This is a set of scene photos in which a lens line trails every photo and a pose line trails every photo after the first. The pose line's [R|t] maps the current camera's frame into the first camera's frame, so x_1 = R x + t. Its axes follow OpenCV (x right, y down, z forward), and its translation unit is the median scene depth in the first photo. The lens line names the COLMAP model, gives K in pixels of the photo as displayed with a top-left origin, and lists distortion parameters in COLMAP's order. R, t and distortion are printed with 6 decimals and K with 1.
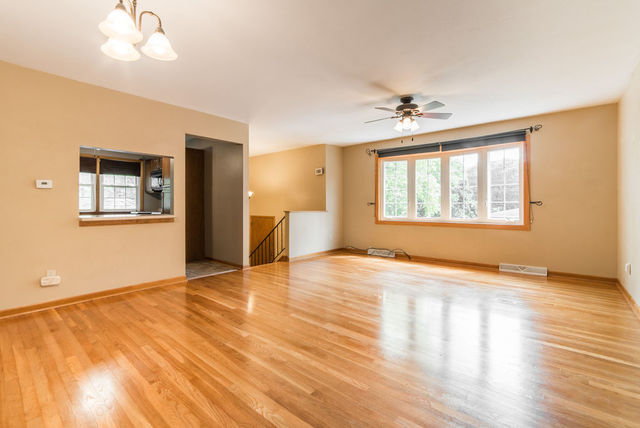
lens RADIAL K [[270.1, 0, 323.6], [0, 270.1, 215.9], [0, 0, 1]] dist [0.000342, -0.000050]
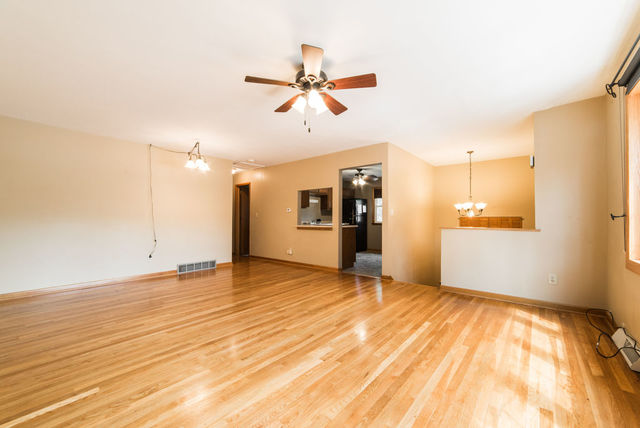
lens RADIAL K [[270.1, 0, 323.6], [0, 270.1, 215.9], [0, 0, 1]] dist [0.000342, -0.000050]
pose [[0.008052, -0.004339, -0.999958, 1.083174], [-0.035565, 0.999357, -0.004623, -0.055176], [0.999335, 0.035601, 0.007892, 1.089803]]
